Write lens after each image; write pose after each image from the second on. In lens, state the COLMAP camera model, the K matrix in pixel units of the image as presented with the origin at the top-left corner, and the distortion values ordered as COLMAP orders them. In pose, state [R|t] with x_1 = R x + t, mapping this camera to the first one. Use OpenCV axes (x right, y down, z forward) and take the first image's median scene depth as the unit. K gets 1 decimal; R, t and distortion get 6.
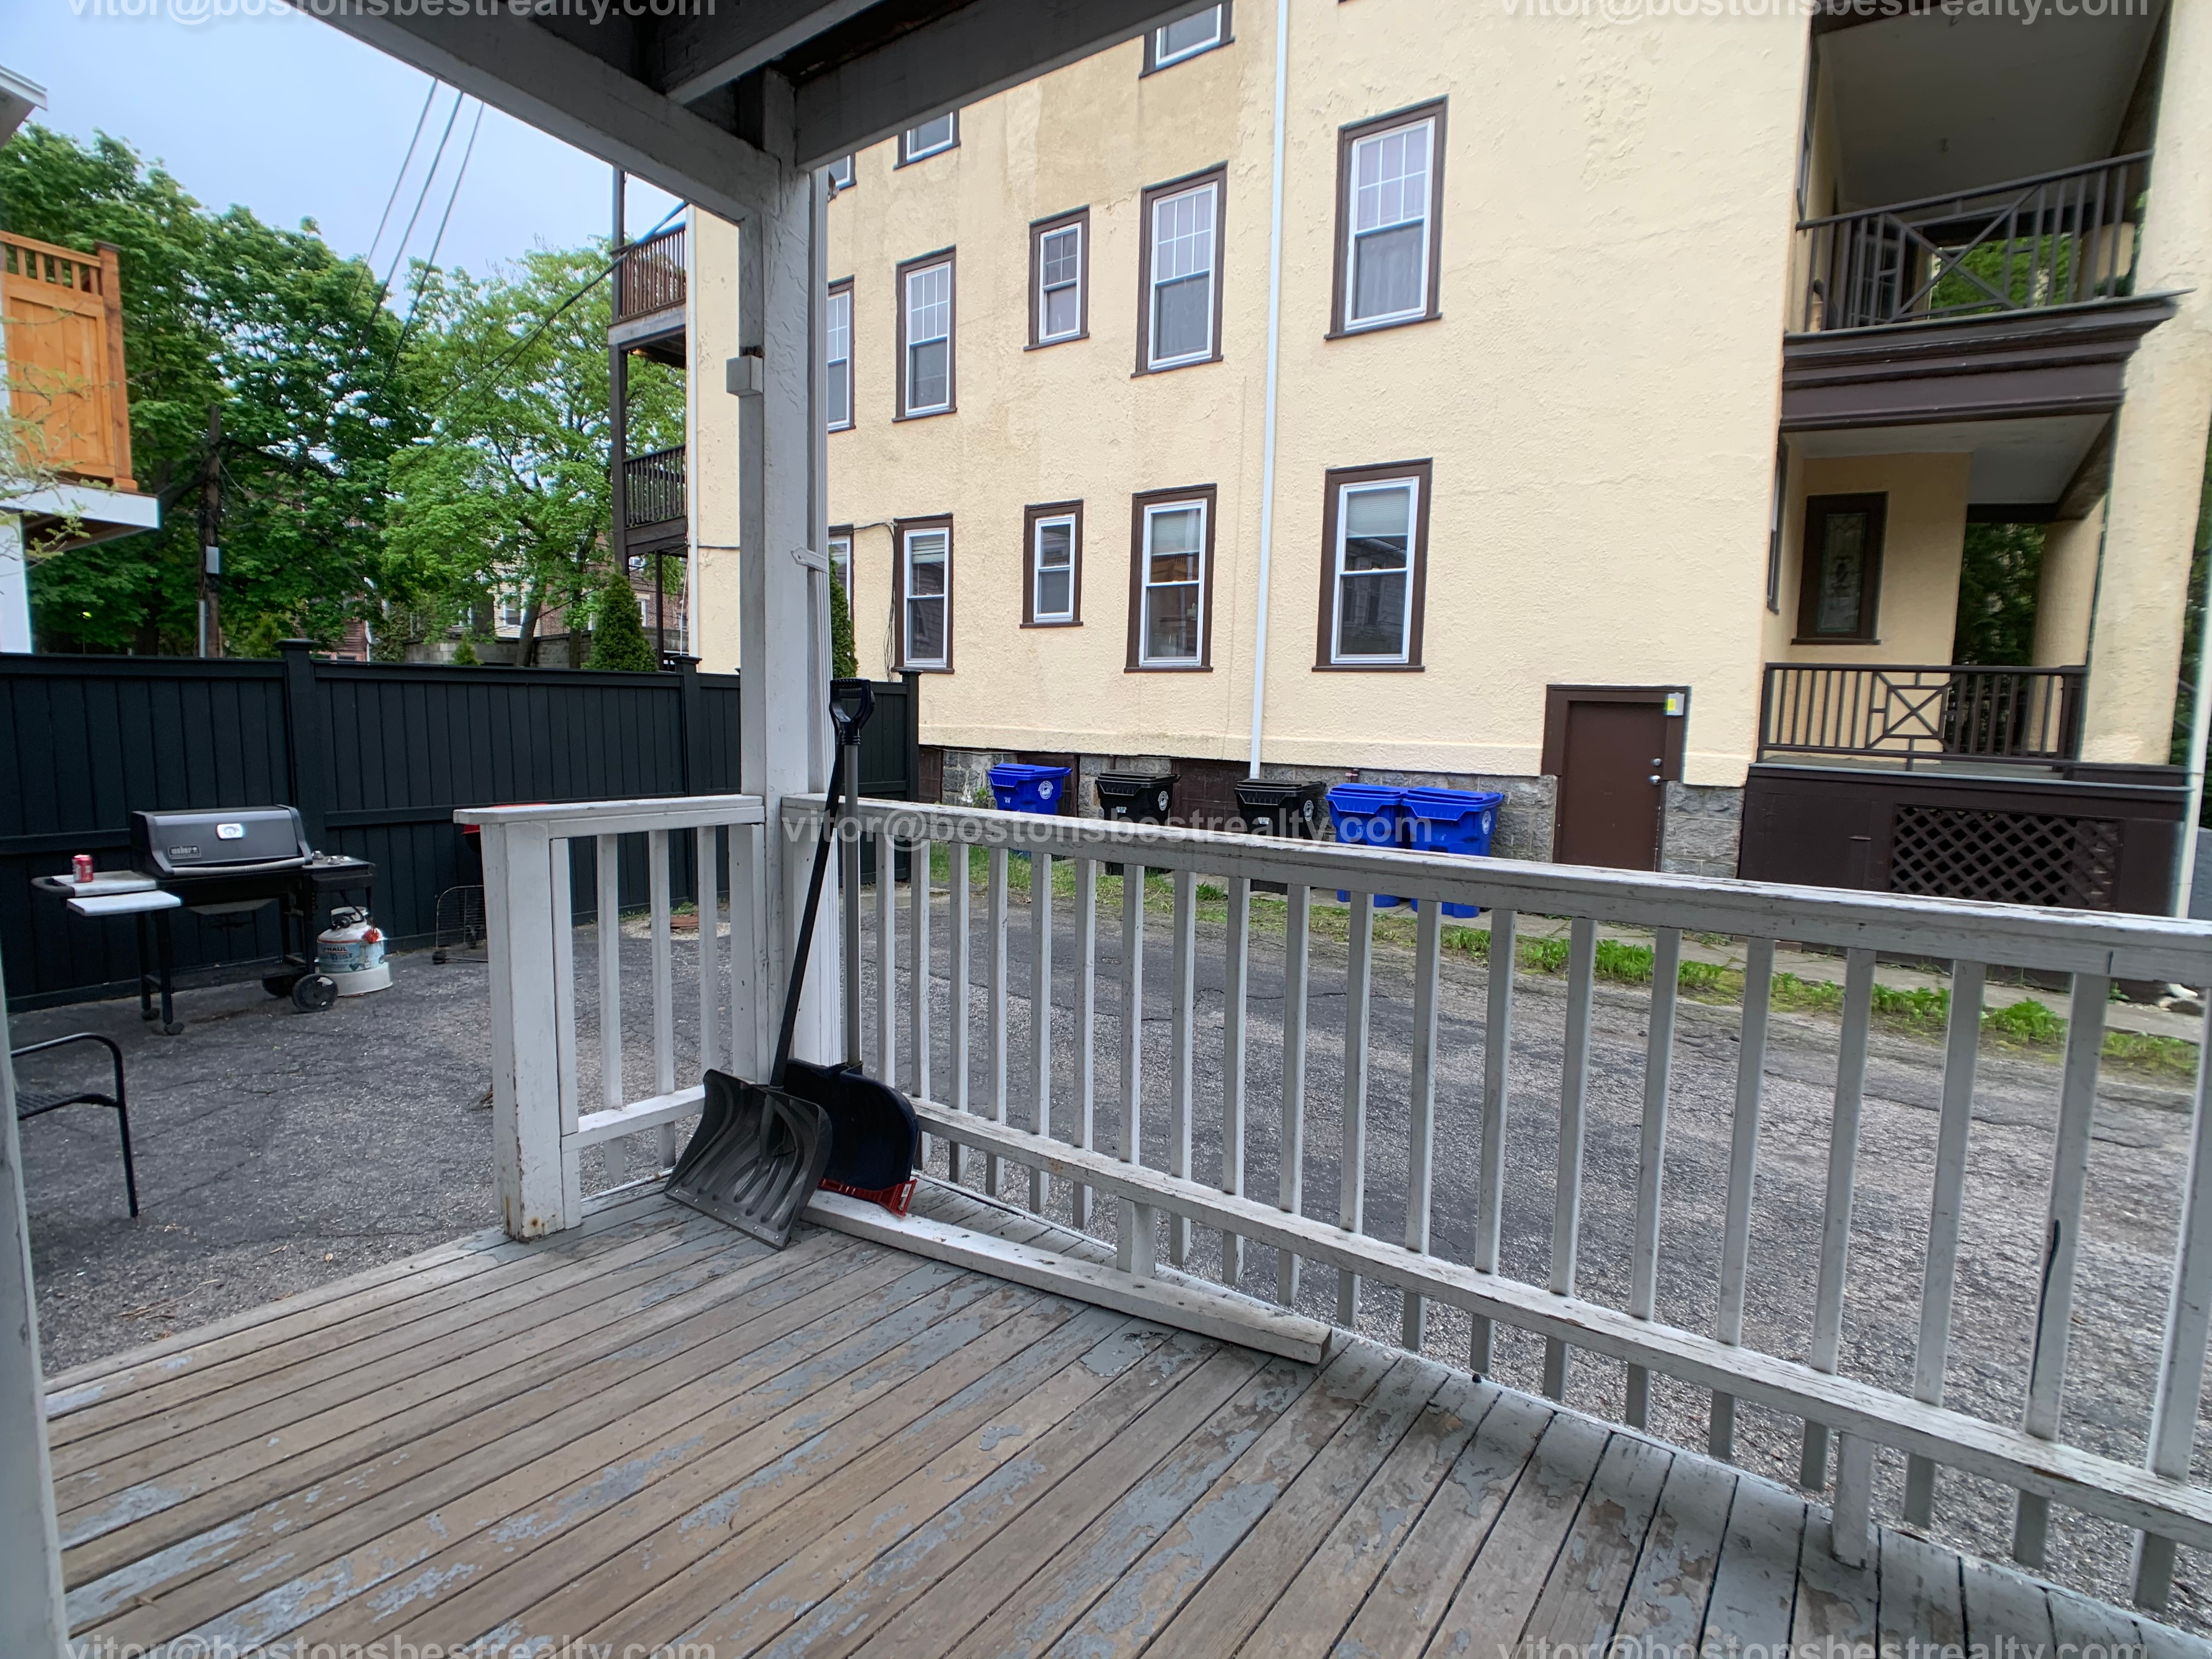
lens RADIAL K [[1111.5, 0, 1121.7], [0, 1111.5, 840.5], [0, 0, 1]] dist [-0.020436, 0.006646]
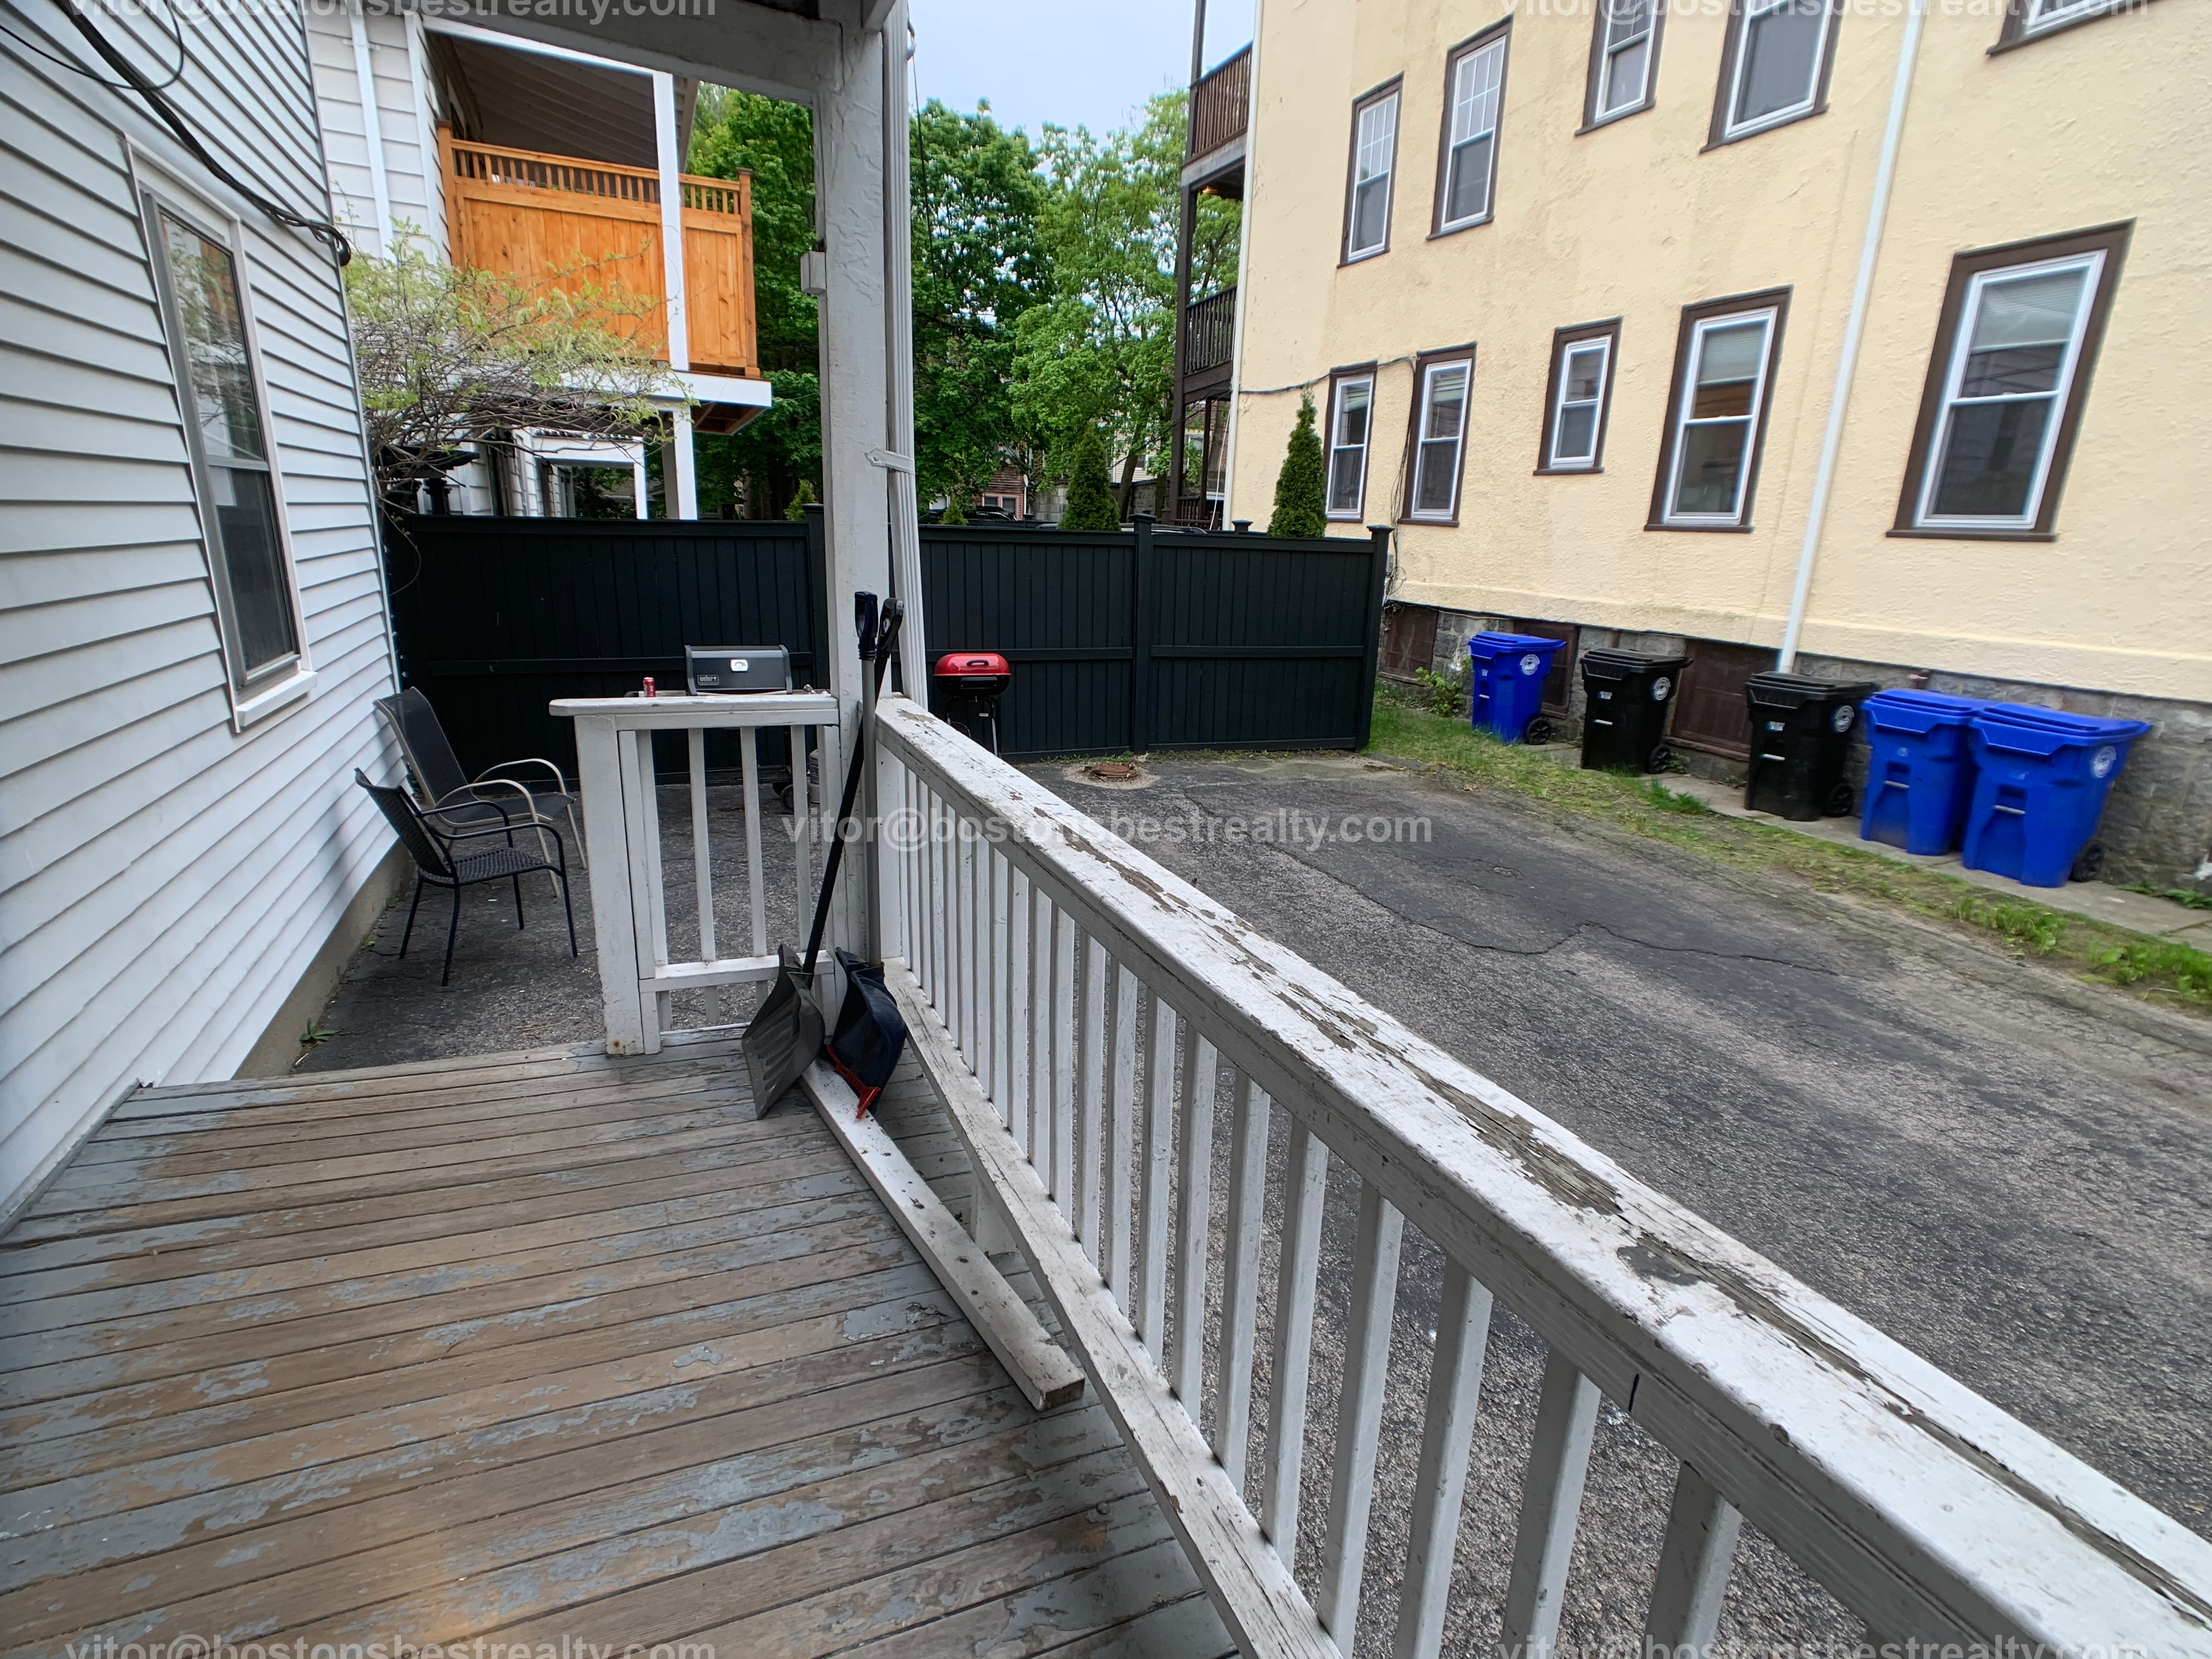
lens RADIAL K [[1111.5, 0, 1121.7], [0, 1111.5, 840.5], [0, 0, 1]] dist [-0.020436, 0.006646]
pose [[0.855522, 0.150497, -0.495412, 0.154685], [-0.078230, 0.983412, 0.163648, -0.035747], [0.511823, -0.101248, 0.853104, 0.077520]]
